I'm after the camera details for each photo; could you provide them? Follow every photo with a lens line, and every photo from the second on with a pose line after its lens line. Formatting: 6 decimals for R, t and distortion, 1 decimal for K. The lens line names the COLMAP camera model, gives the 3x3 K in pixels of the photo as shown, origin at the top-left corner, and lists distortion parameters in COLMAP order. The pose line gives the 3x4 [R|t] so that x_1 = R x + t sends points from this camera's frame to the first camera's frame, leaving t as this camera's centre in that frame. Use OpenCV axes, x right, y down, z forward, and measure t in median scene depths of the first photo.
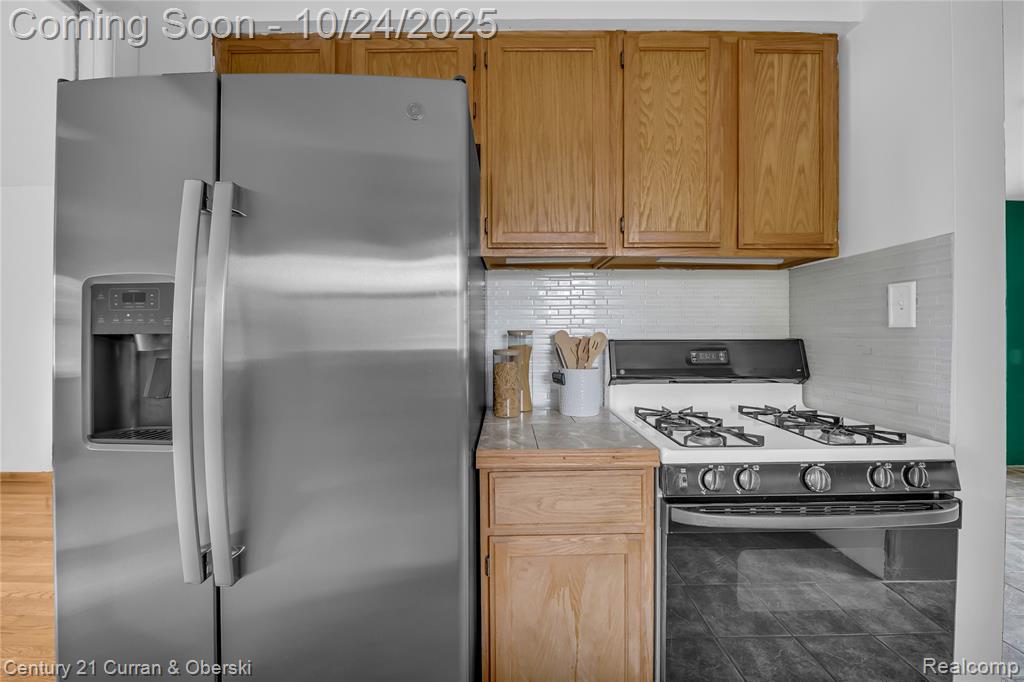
lens RADIAL K [[414.7, 0, 510.4], [0, 414.7, 336.4], [0, 0, 1]] dist [-0.010779, -0.001525]
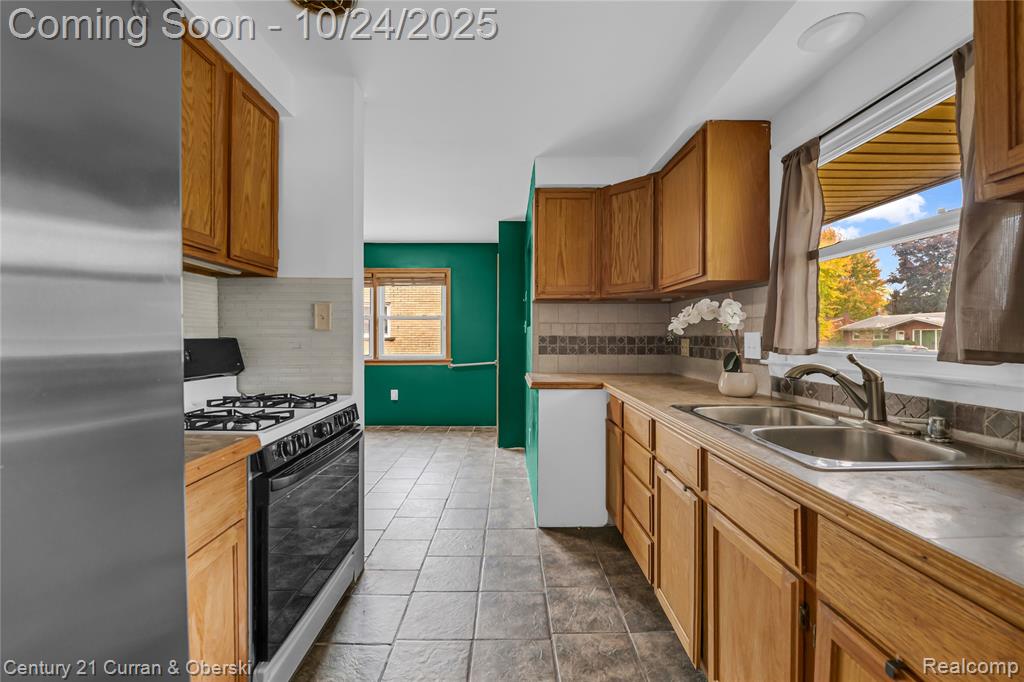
lens RADIAL K [[414.7, 0, 507.8], [0, 414.7, 335.4], [0, 0, 1]] dist [-0.010779, -0.001525]
pose [[-0.003585, 0.004100, 0.999985, -0.578829], [-0.000680, 0.999991, -0.004103, 0.003059], [-0.999993, -0.000695, -0.003583, 0.242253]]
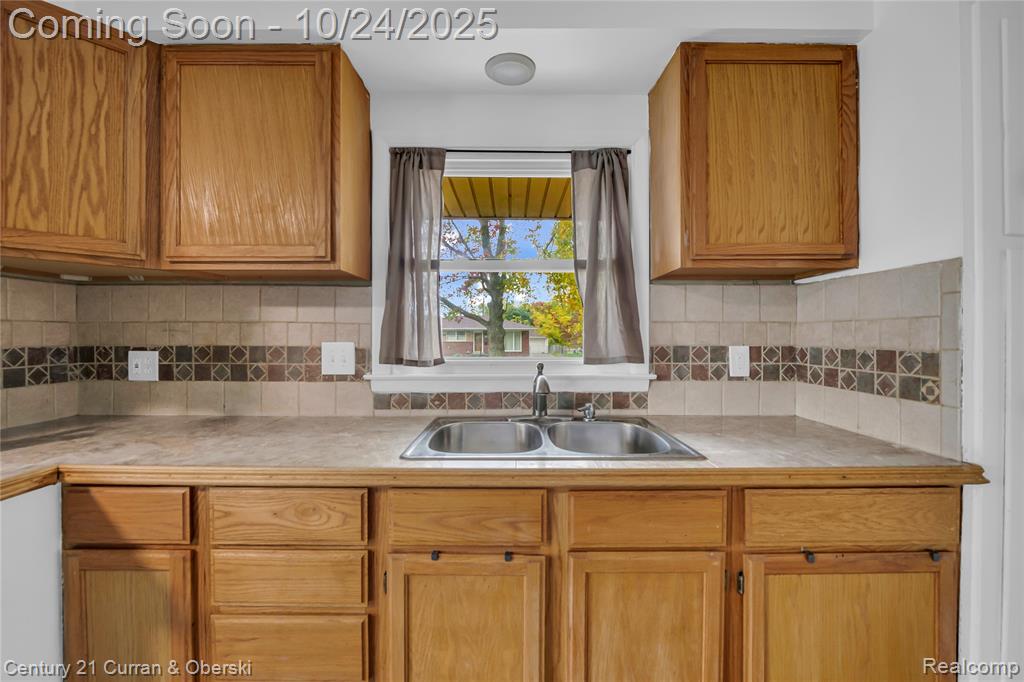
lens RADIAL K [[414.7, 0, 511.5], [0, 414.7, 338.5], [0, 0, 1]] dist [-0.010779, -0.001525]
pose [[-0.999994, 0.003090, -0.001659, 0.431898], [0.003083, 0.999987, 0.004003, -0.027771], [0.001672, 0.003998, -0.999991, 0.555918]]
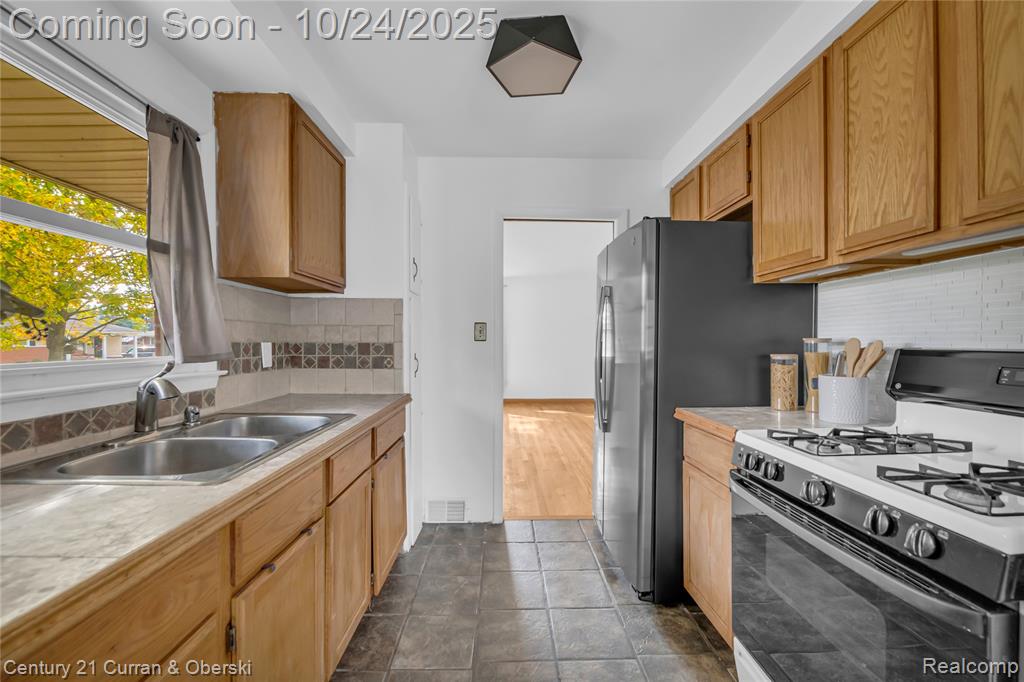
lens RADIAL K [[414.7, 0, 507.0], [0, 414.7, 340.4], [0, 0, 1]] dist [-0.010779, -0.001525]
pose [[0.019367, 0.002960, -0.999808, 1.262540], [-0.000864, 0.999995, 0.002944, -0.011076], [0.999812, 0.000807, 0.019370, 0.179548]]
